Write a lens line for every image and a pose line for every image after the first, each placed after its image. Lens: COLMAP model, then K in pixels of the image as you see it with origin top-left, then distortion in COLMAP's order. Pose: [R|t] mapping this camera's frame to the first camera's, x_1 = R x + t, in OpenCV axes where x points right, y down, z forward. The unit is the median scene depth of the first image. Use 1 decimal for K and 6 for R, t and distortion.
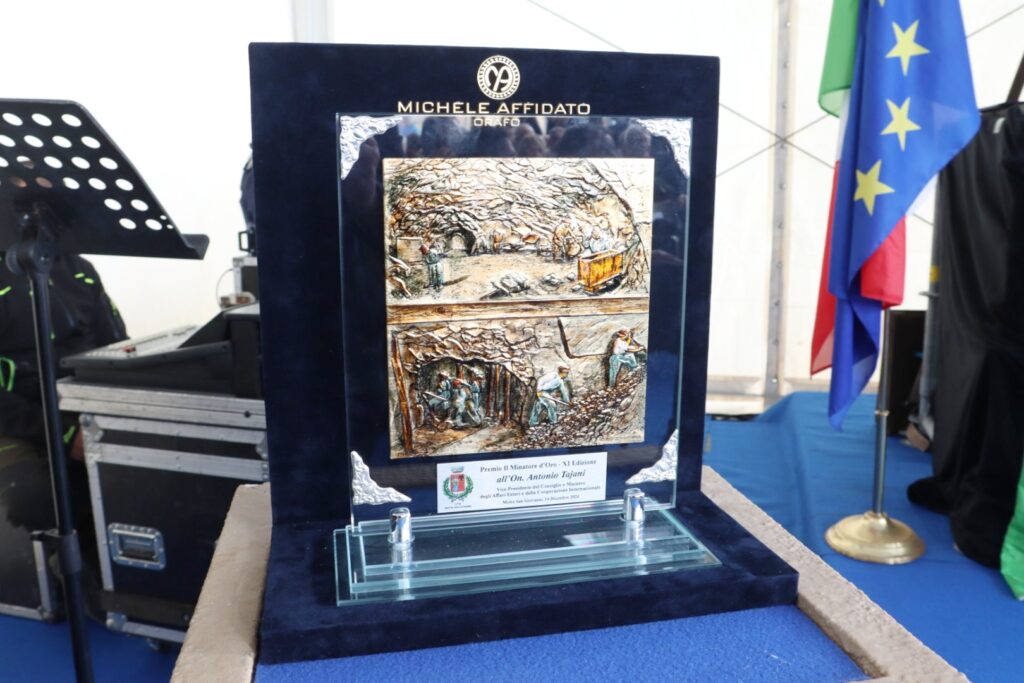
lens RADIAL K [[850.3, 0, 509.9], [0, 850.3, 338.6], [0, 0, 1]] dist [-0.150735, 0.100954]
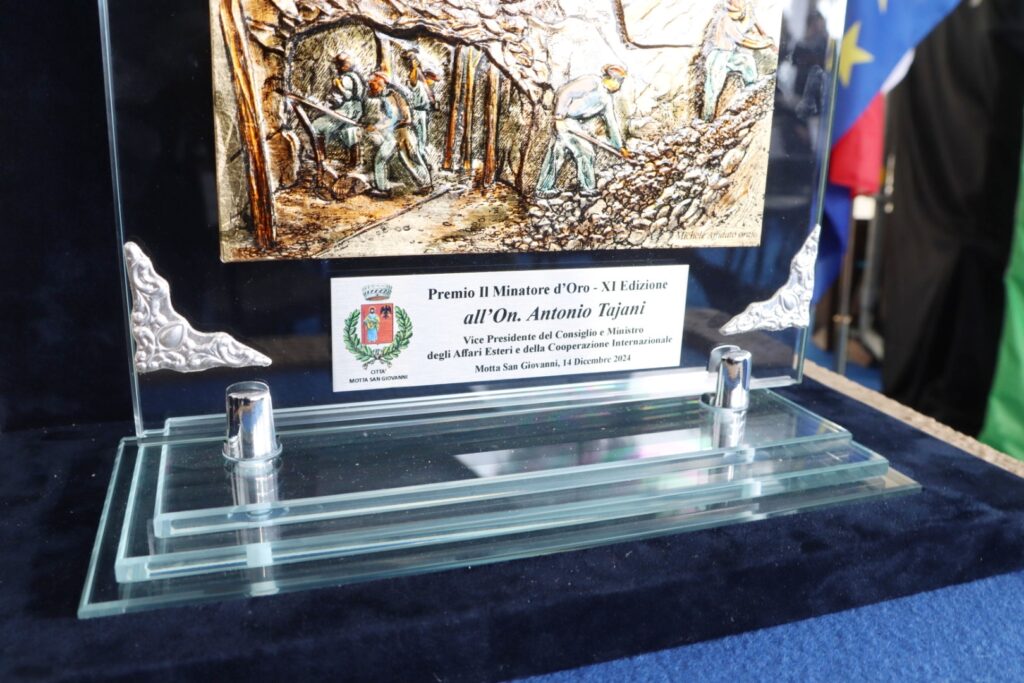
lens RADIAL K [[850.3, 0, 509.9], [0, 850.3, 338.6], [0, 0, 1]] dist [-0.150735, 0.100954]
pose [[0.993094, -0.004855, 0.117221, -0.045198], [-0.004844, 0.996594, 0.082321, 0.142182], [-0.117222, -0.082320, 0.989688, 0.552133]]
